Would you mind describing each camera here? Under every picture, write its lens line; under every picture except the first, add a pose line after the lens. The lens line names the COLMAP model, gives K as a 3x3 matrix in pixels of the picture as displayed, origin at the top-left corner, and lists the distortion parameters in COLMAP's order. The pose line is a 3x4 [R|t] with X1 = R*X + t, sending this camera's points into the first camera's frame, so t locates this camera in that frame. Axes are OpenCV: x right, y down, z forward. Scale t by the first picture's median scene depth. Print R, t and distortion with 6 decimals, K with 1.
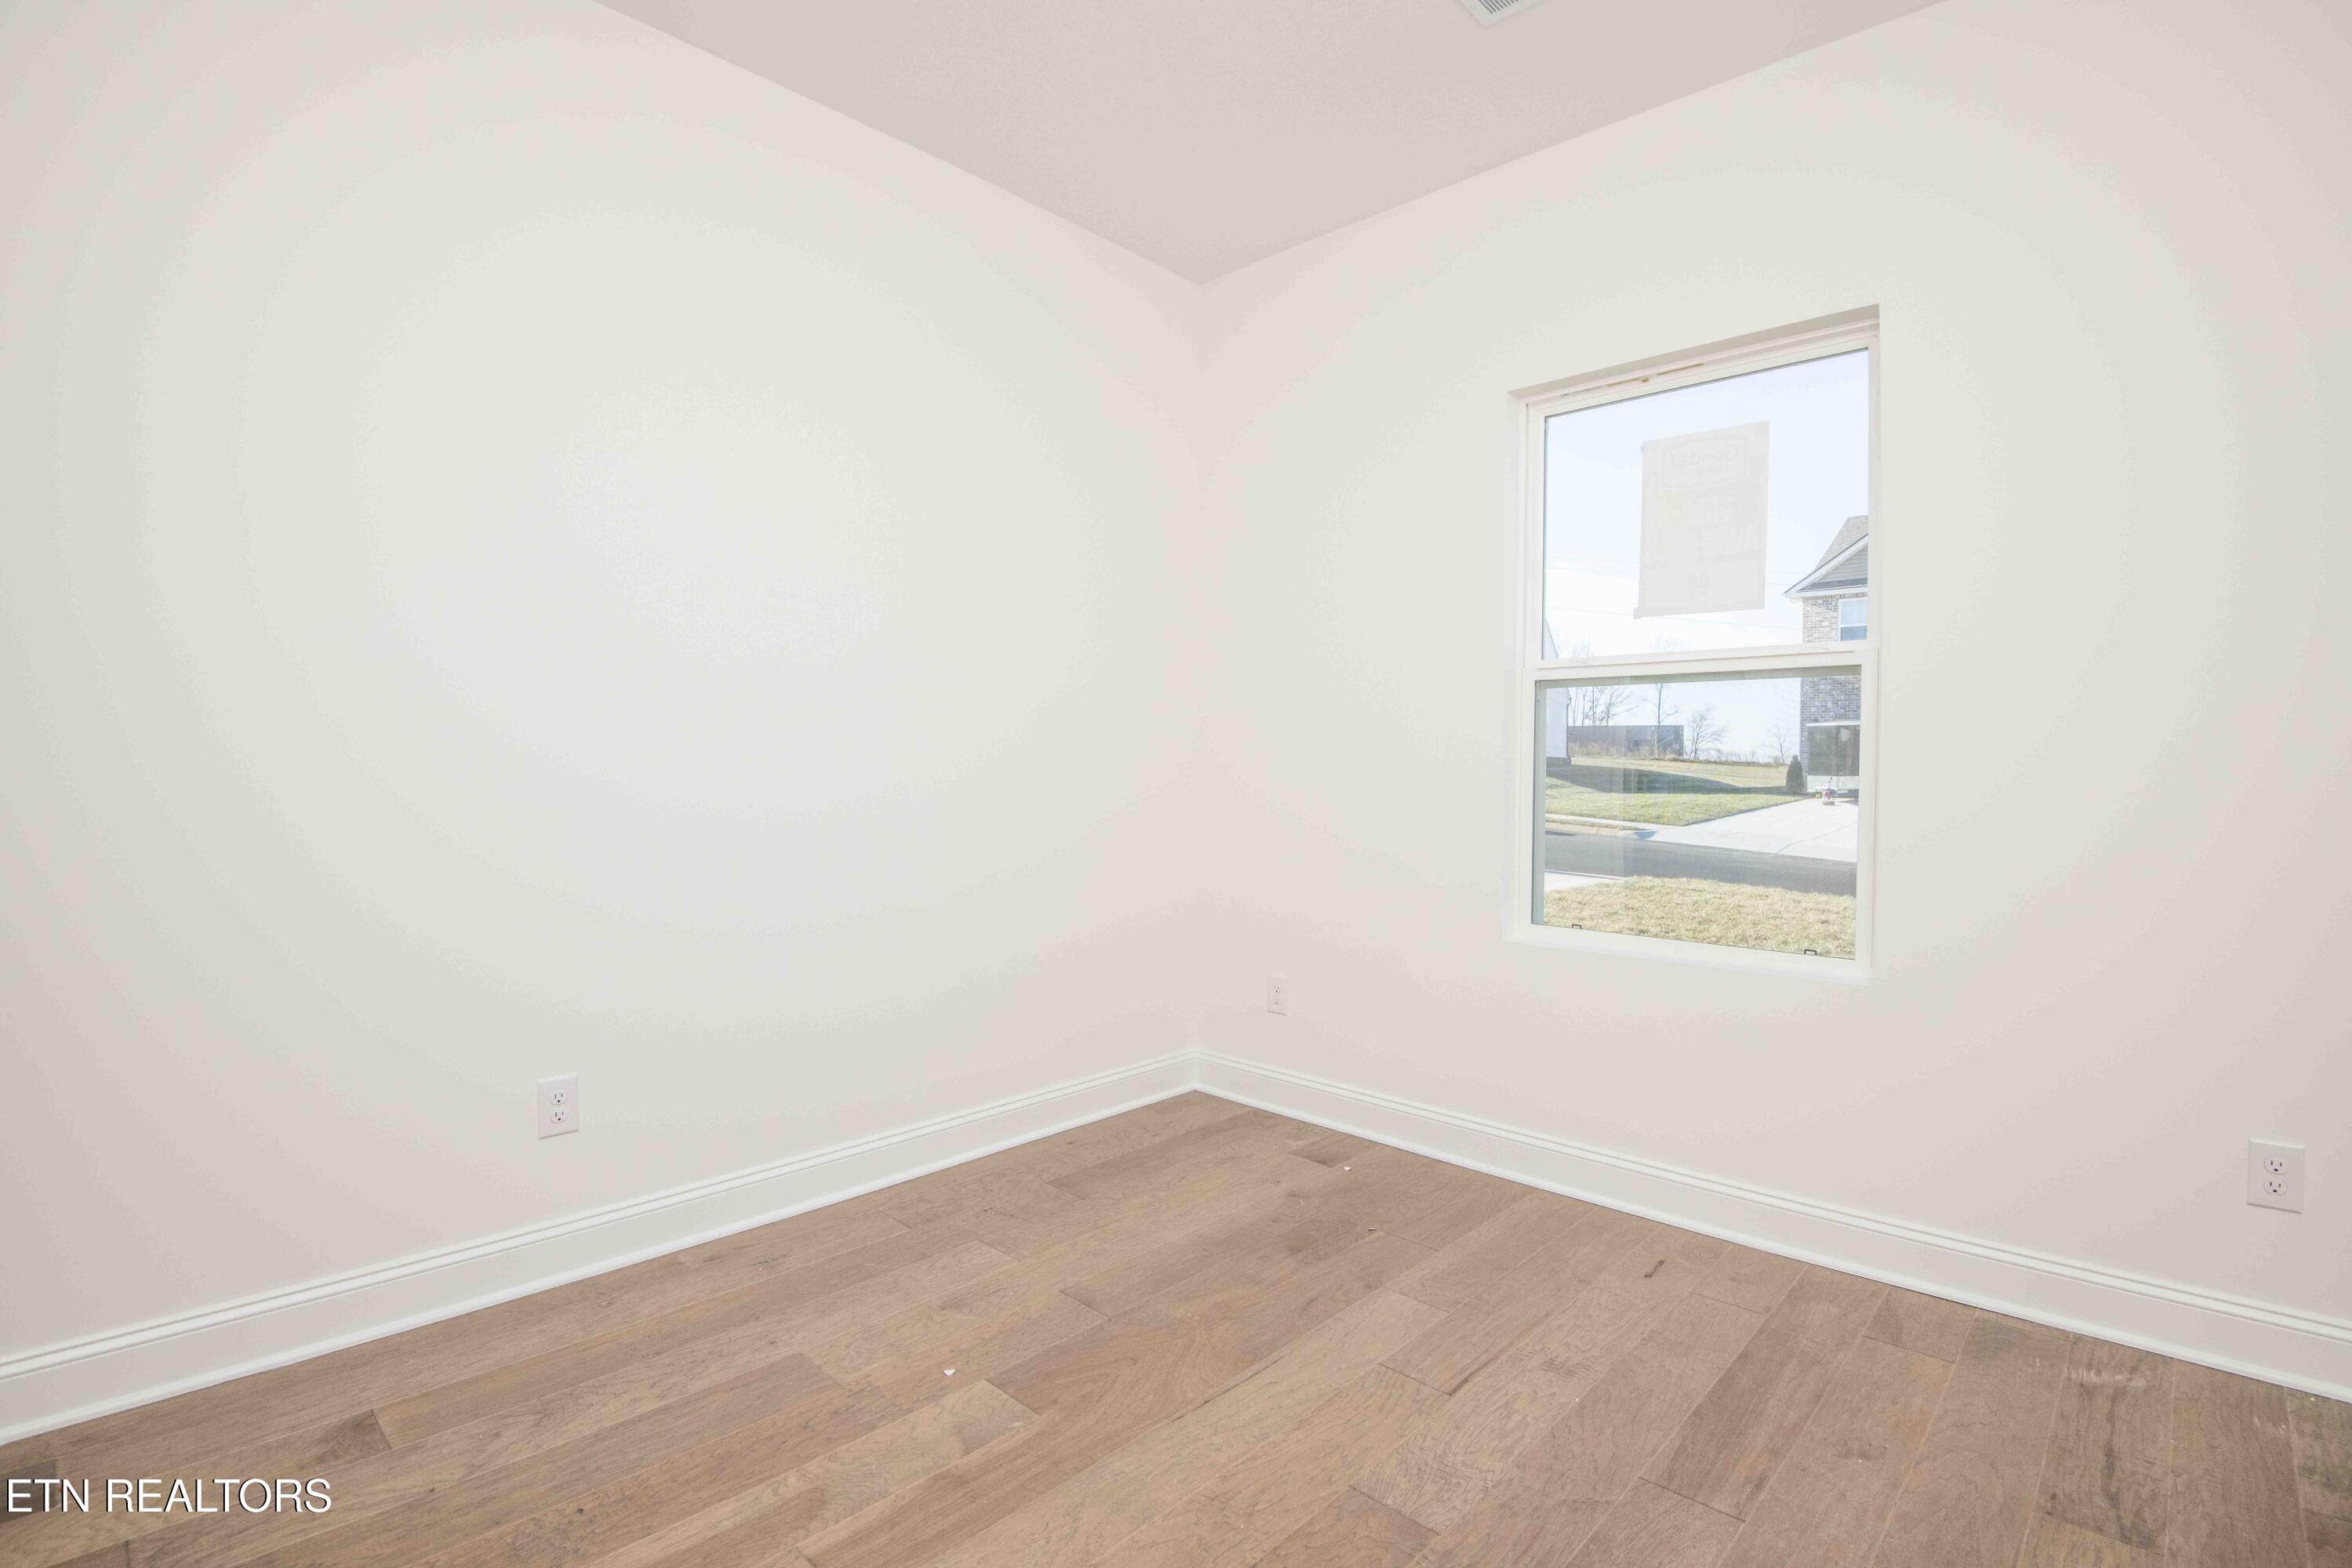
lens RADIAL K [[1088.3, 0, 1183.2], [0, 1088.3, 780.0], [0, 0, 1]] dist [-0.027792, -0.008865]
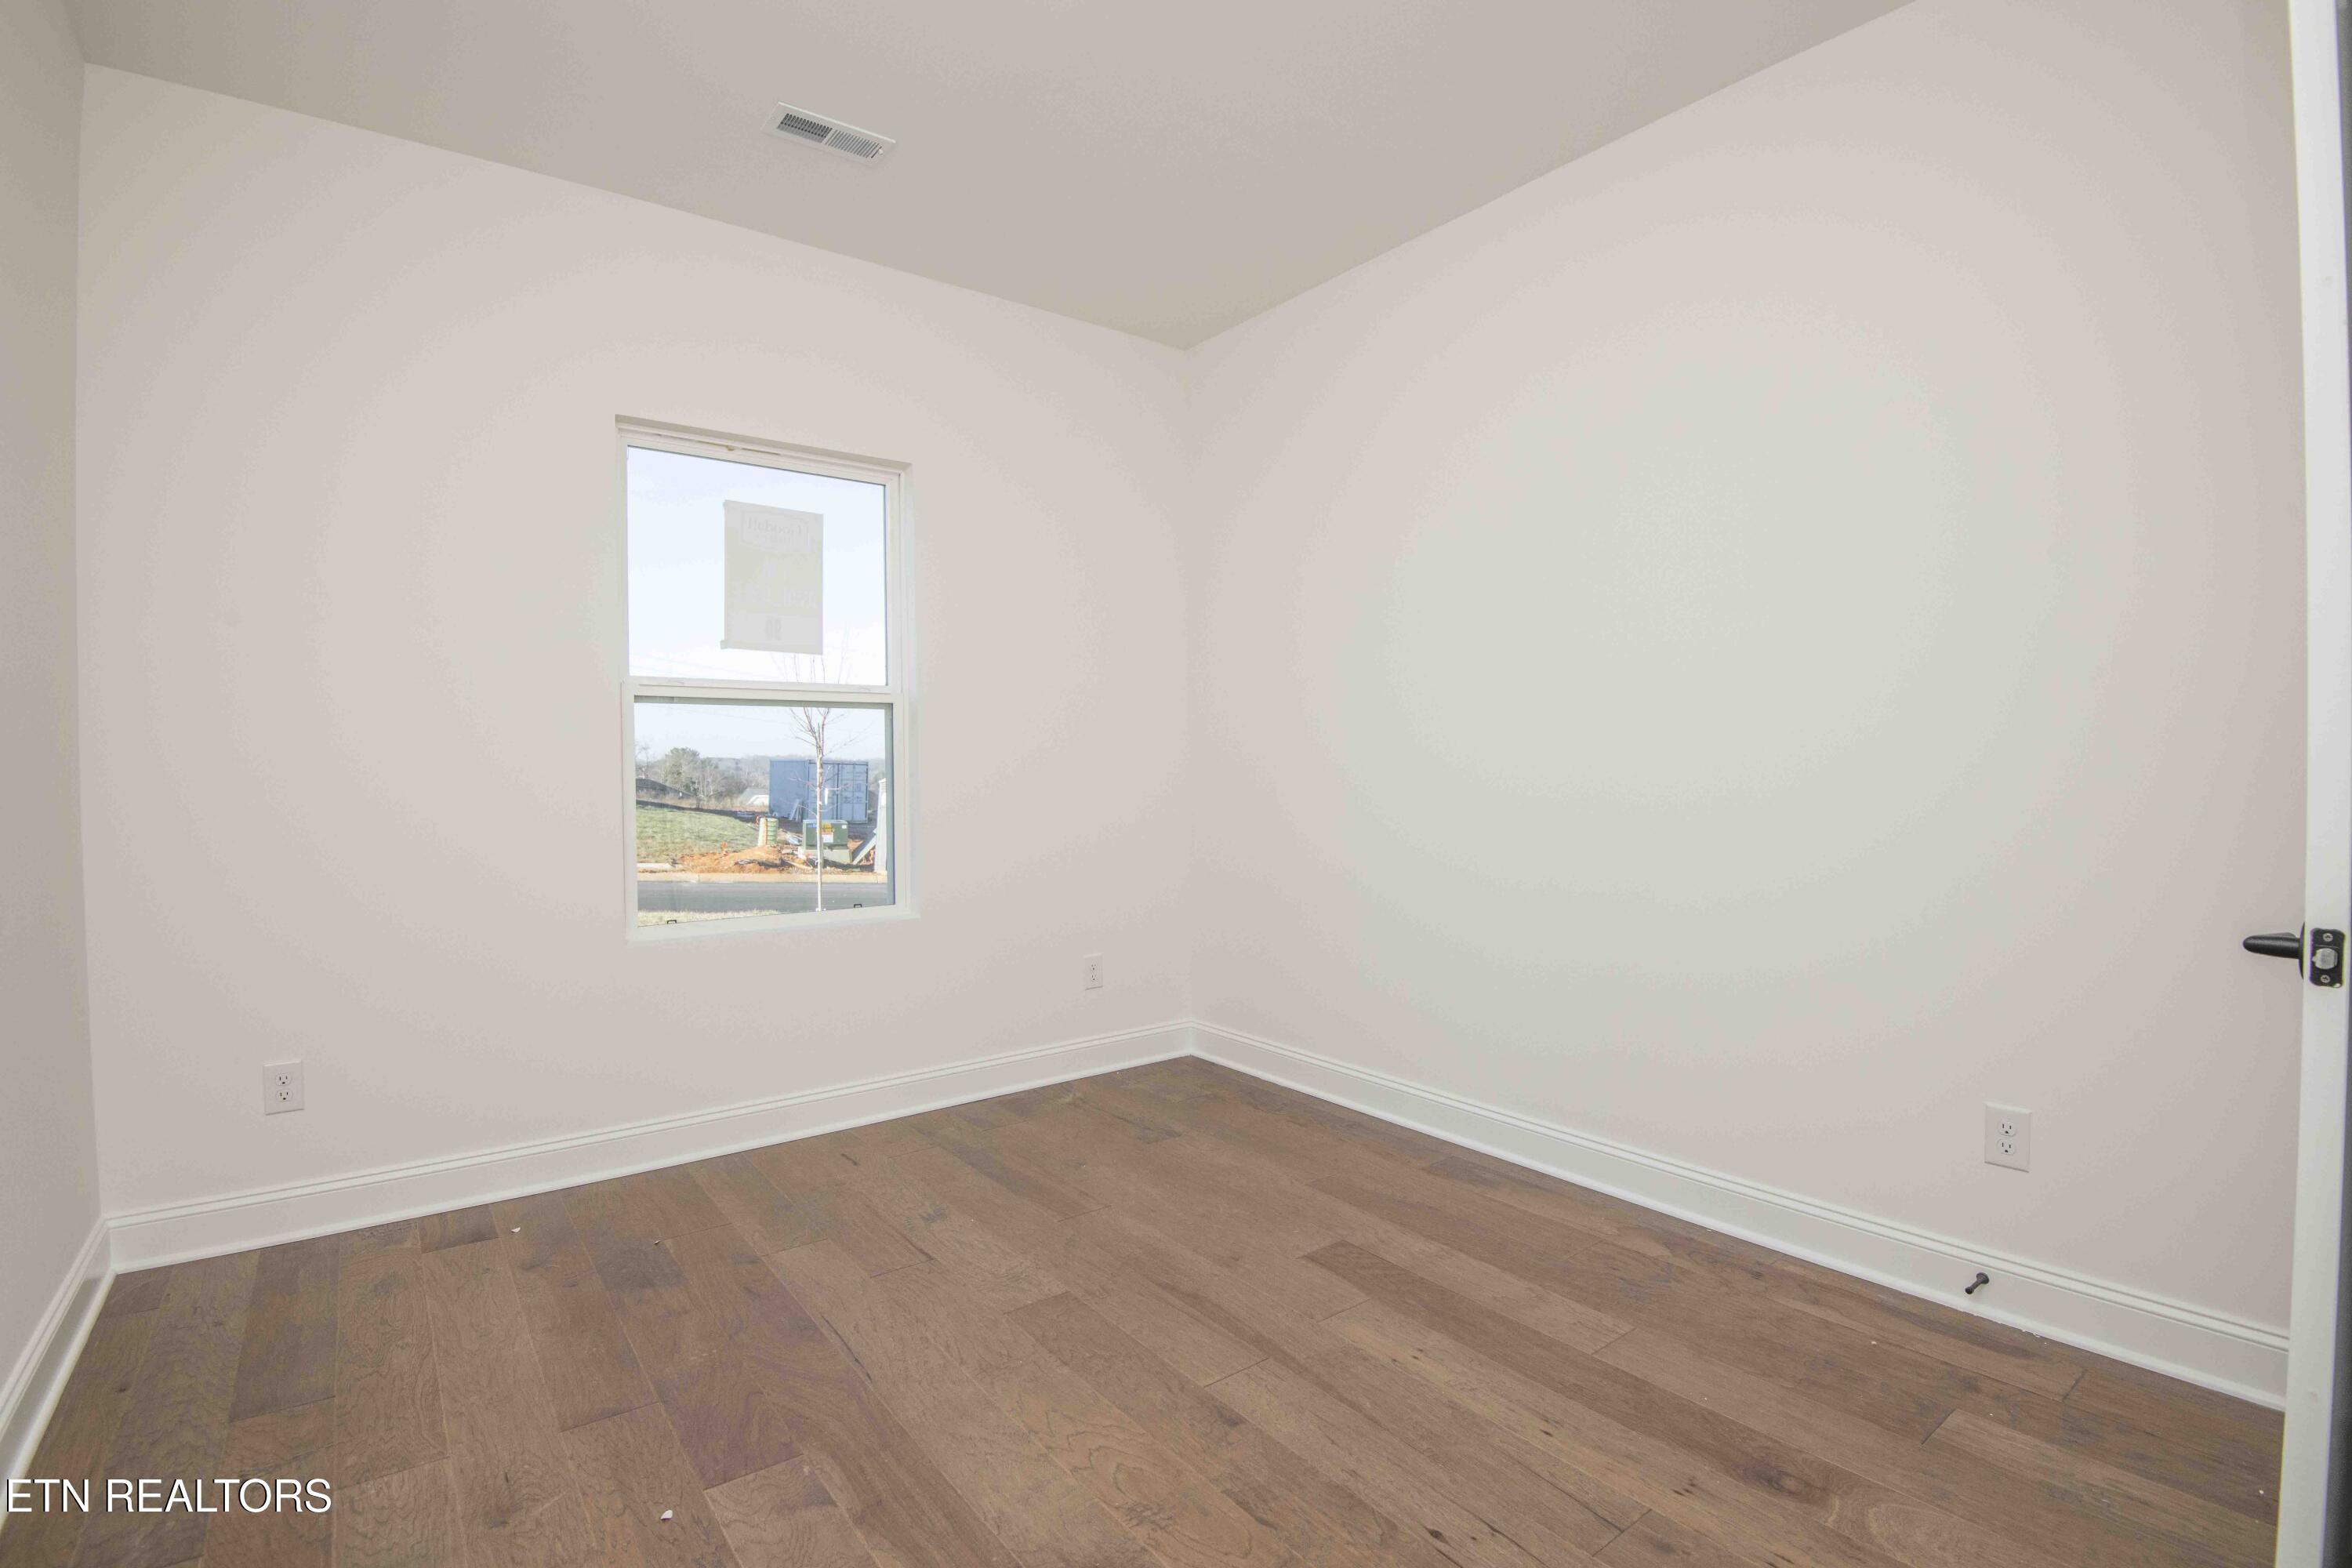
lens RADIAL K [[1088.3, 0, 1182.2], [0, 1088.3, 778.8], [0, 0, 1]] dist [-0.027792, -0.008865]
pose [[0.171280, -0.026572, 0.984864, -0.815171], [0.032765, 0.999237, 0.021262, -0.020914], [-0.984677, 0.028627, 0.172020, 0.389558]]
